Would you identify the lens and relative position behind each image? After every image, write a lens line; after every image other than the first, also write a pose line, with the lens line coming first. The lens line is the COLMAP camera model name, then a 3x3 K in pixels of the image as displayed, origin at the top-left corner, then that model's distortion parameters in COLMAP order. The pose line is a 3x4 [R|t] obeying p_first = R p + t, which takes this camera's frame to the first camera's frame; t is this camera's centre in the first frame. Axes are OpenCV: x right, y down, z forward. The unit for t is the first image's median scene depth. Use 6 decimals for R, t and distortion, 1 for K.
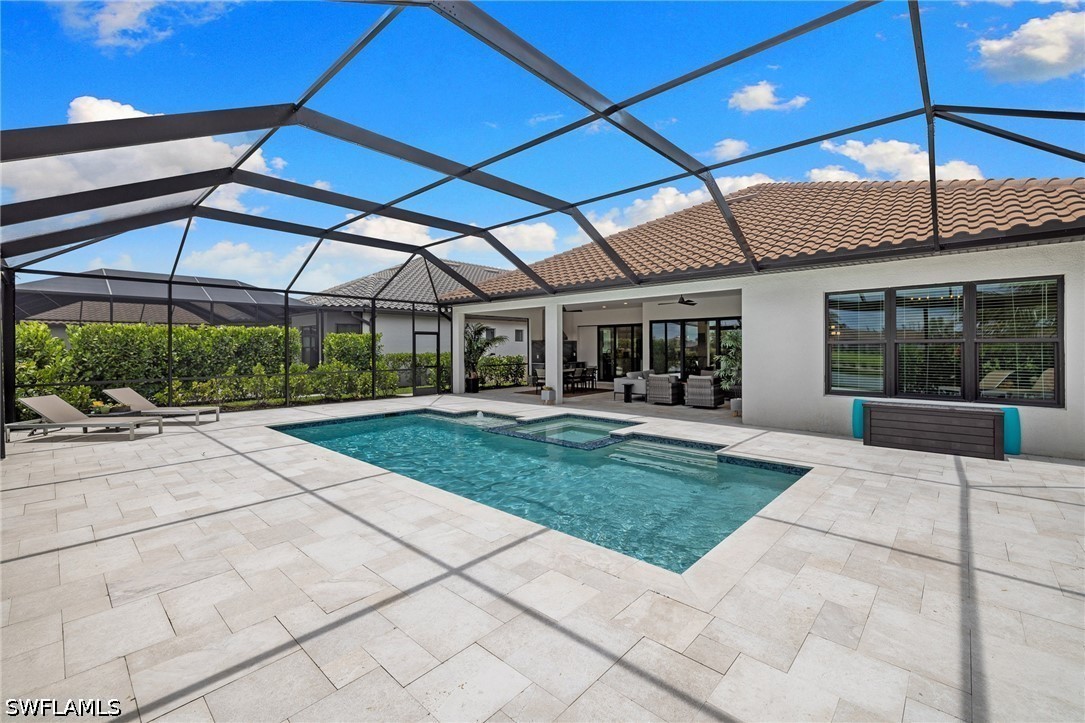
lens RADIAL K [[462.5, 0, 516.6], [0, 462.5, 341.5], [0, 0, 1]] dist [-0.000641, 0.000914]
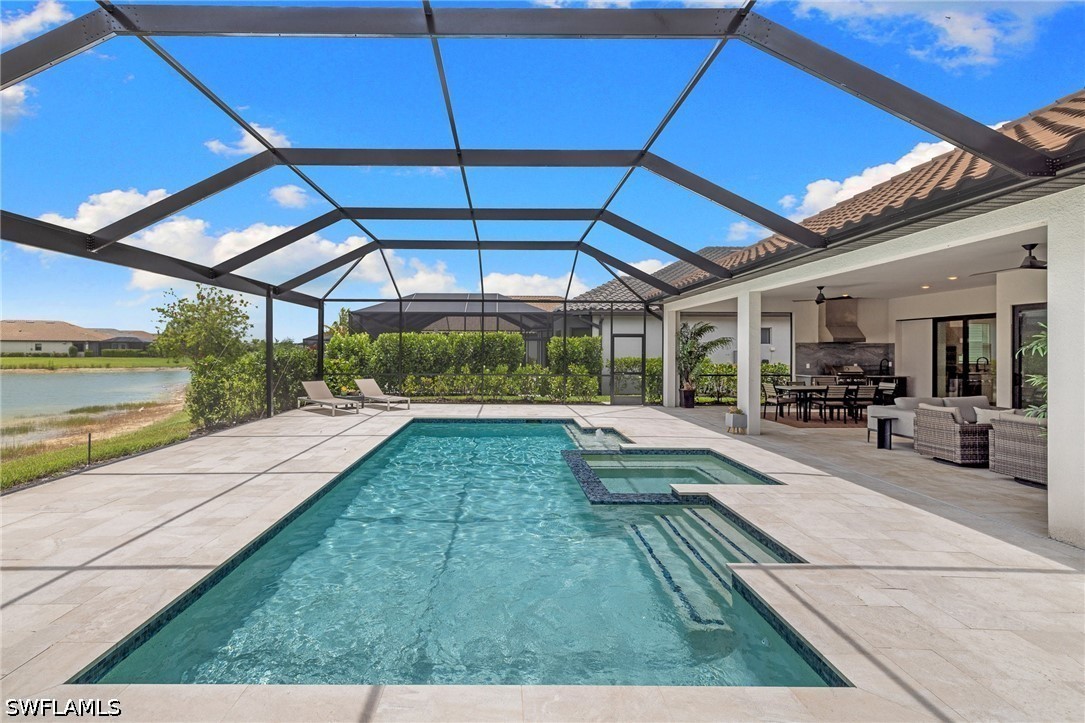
lens RADIAL K [[462.5, 0, 516.6], [0, 462.5, 341.5], [0, 0, 1]] dist [-0.000641, 0.000914]
pose [[0.690986, -0.007770, -0.722826, 0.327813], [0.002737, 0.999963, -0.008133, 0.000066], [0.722863, 0.003642, 0.690982, 0.250624]]
